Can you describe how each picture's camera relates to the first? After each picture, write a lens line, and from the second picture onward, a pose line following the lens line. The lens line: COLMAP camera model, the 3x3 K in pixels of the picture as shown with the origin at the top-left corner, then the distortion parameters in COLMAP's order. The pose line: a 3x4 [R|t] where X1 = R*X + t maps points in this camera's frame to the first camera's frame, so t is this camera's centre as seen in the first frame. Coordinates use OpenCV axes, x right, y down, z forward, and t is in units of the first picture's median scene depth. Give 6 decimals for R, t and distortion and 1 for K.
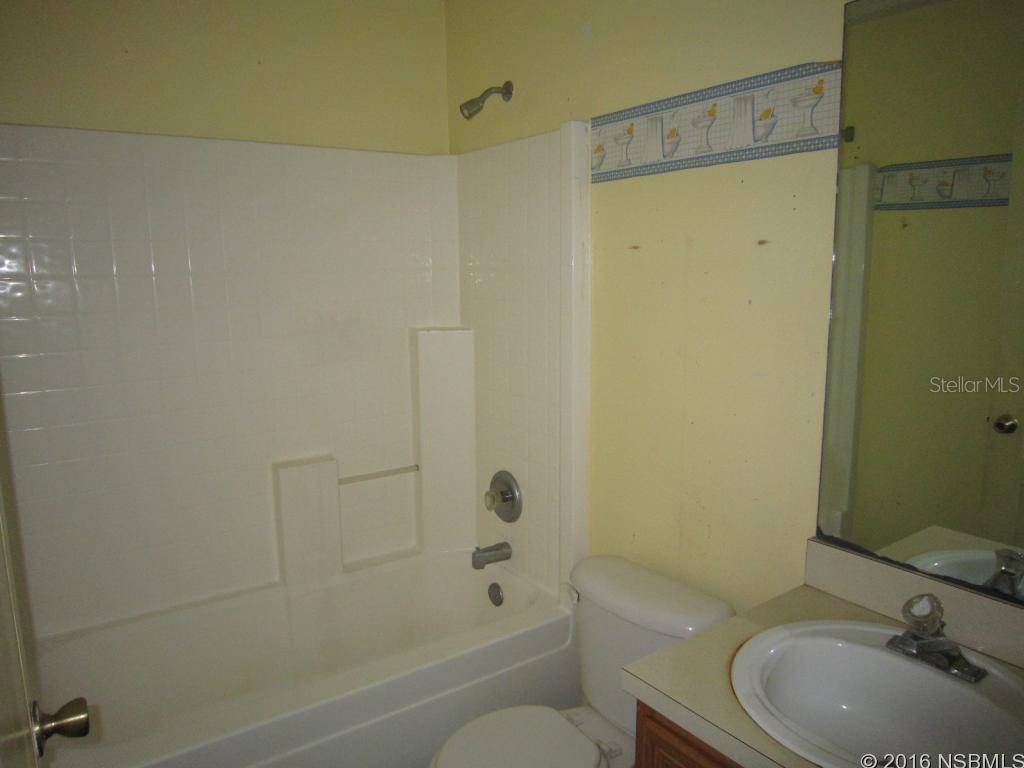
lens RADIAL K [[727.3, 0, 509.4], [0, 727.3, 383.7], [0, 0, 1]] dist [-0.047990, 0.013838]
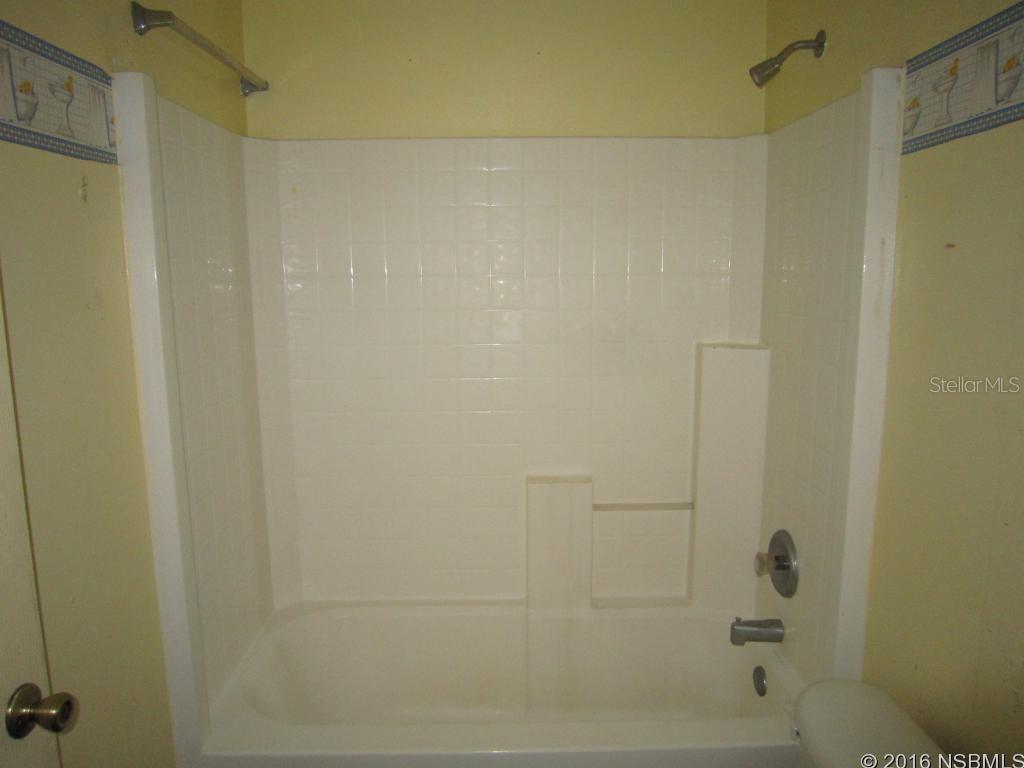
lens RADIAL K [[727.3, 0, 514.3], [0, 727.3, 386.2], [0, 0, 1]] dist [-0.047990, 0.013838]
pose [[0.828157, 0.093496, -0.552643, 0.186143], [-0.093801, 0.995203, 0.027805, -0.034105], [0.552592, 0.028812, 0.832954, 0.200973]]
